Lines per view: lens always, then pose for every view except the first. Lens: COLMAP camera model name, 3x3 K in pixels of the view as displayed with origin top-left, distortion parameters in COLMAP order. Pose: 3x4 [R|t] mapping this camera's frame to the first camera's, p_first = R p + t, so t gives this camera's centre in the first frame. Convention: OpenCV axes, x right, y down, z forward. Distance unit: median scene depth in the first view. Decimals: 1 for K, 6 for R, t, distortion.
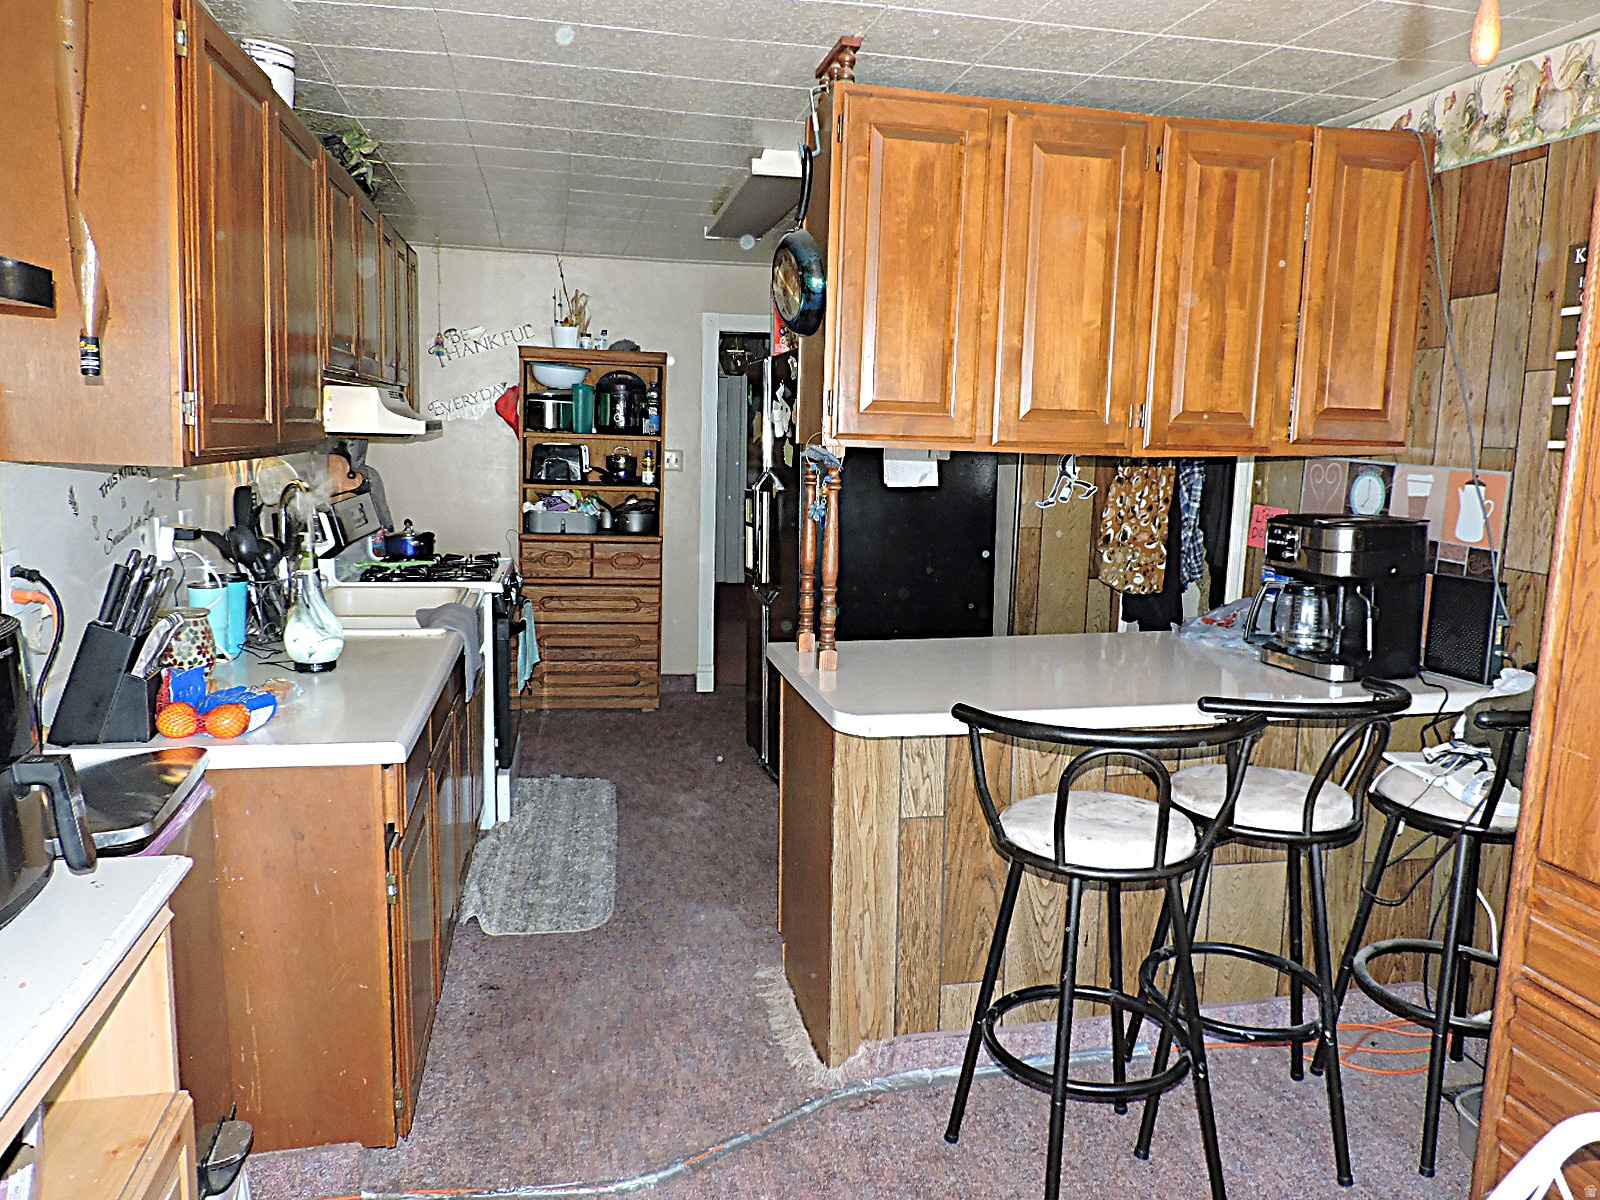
lens RADIAL K [[1191.8, 0, 800.0], [0, 1191.8, 600.0], [0, 0, 1]] dist [0.001686, -0.000081]
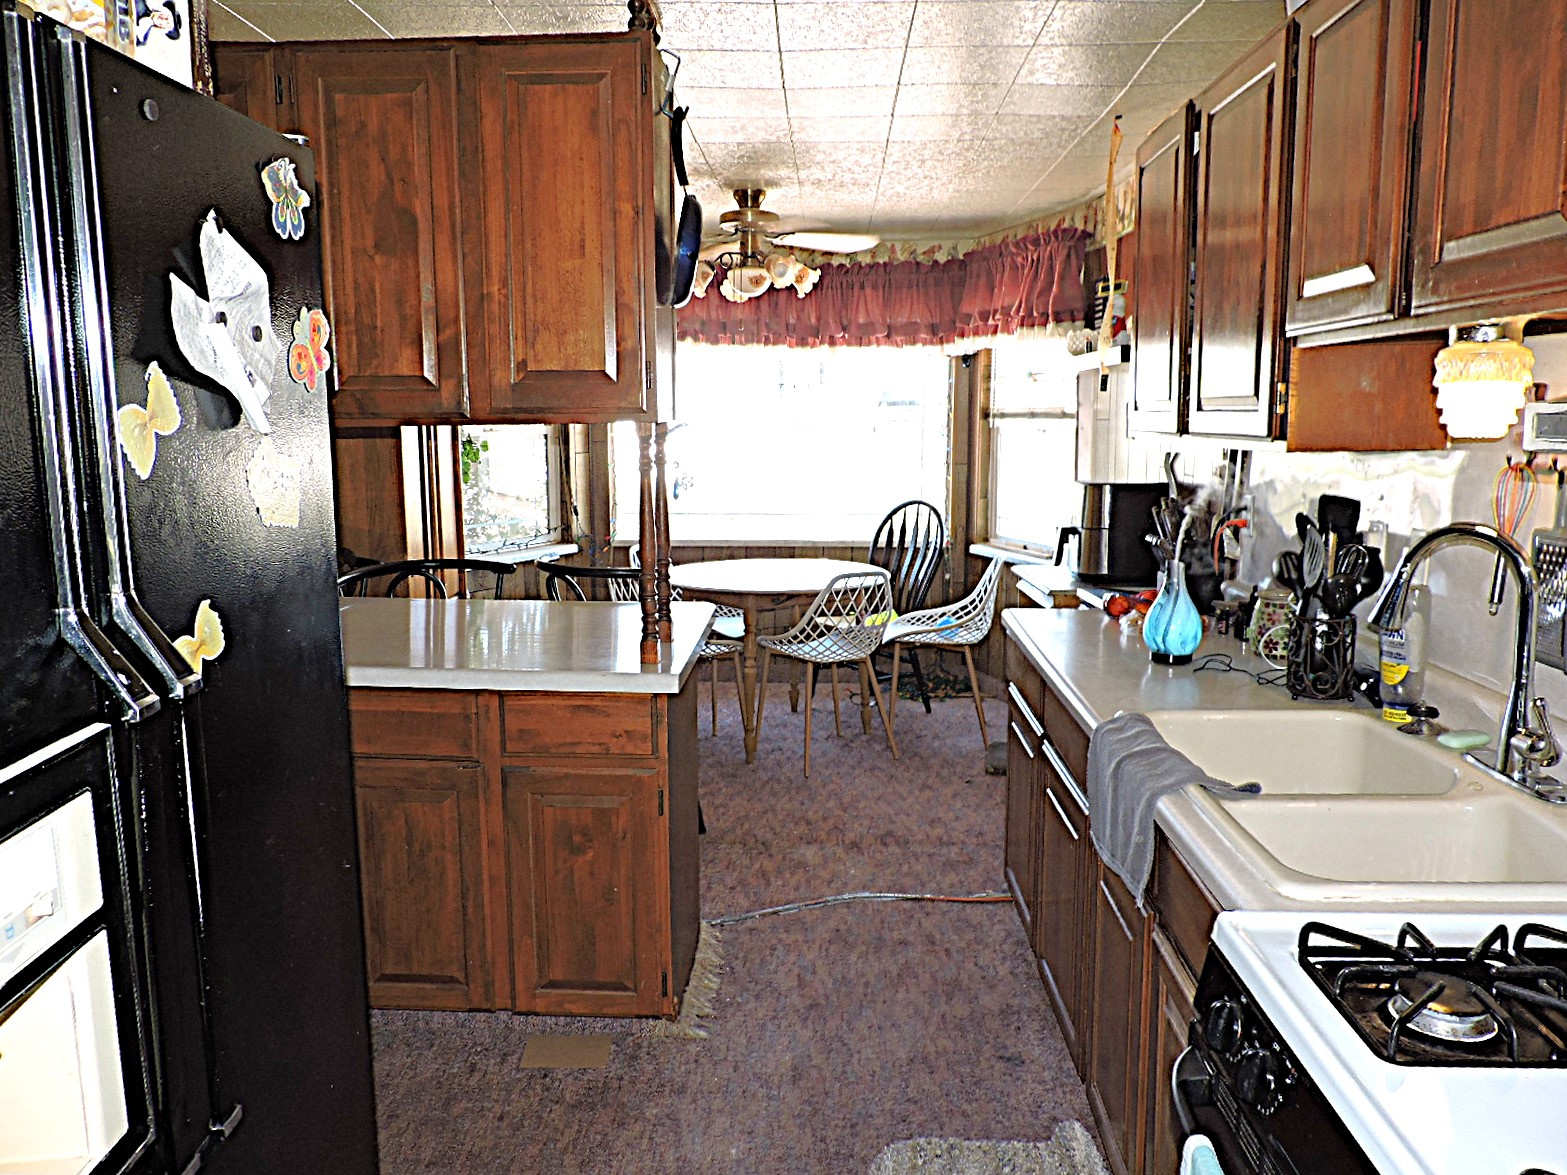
lens RADIAL K [[1124.2, 0, 783.5], [0, 1124.2, 587.5], [0, 0, 1]] dist [-0.014649, -0.002003]
pose [[-0.971264, -0.063570, 0.229358, -0.284941], [0.006454, 0.956281, 0.292378, -0.258665], [-0.237917, 0.285457, -0.928391, 1.823394]]
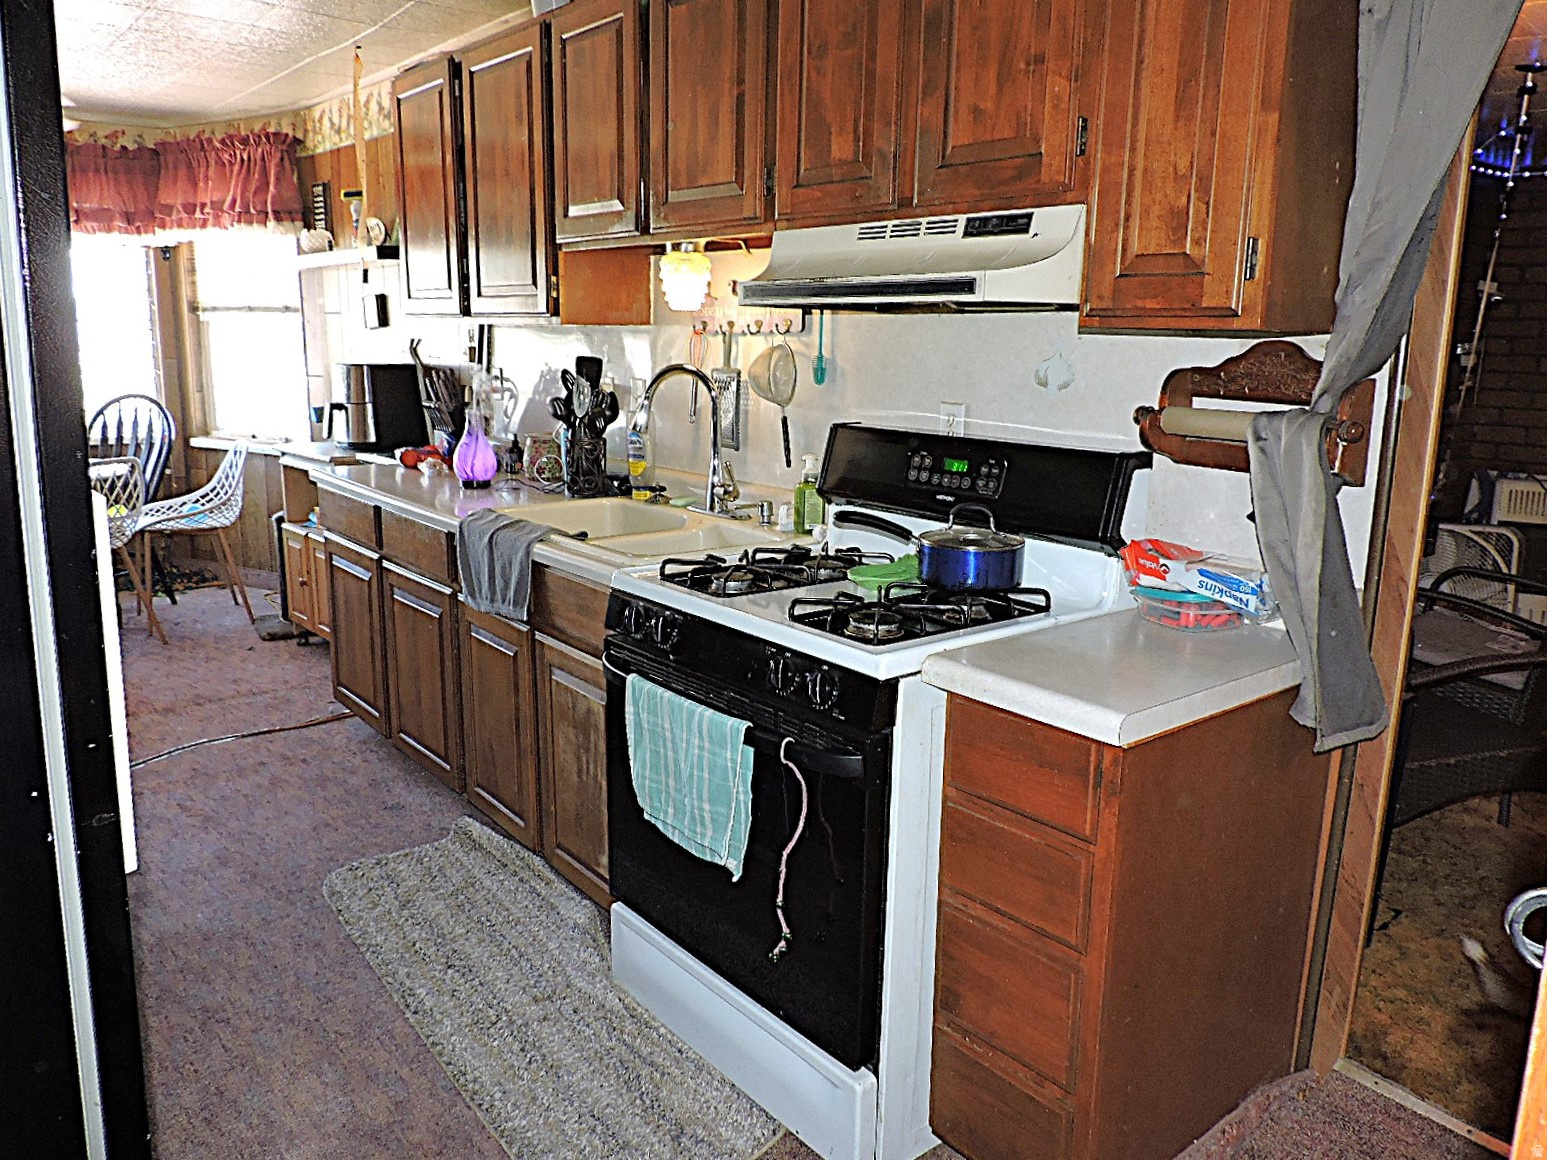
lens RADIAL K [[1114.5, 0, 773.5], [0, 1114.5, 580.0], [0, 0, 1]] dist [-0.002154, -0.029769]
pose [[-0.877382, 0.048801, -0.477304, -0.093366], [-0.117930, 0.942360, 0.313131, -0.253838], [0.465073, 0.331024, -0.821054, 2.085168]]
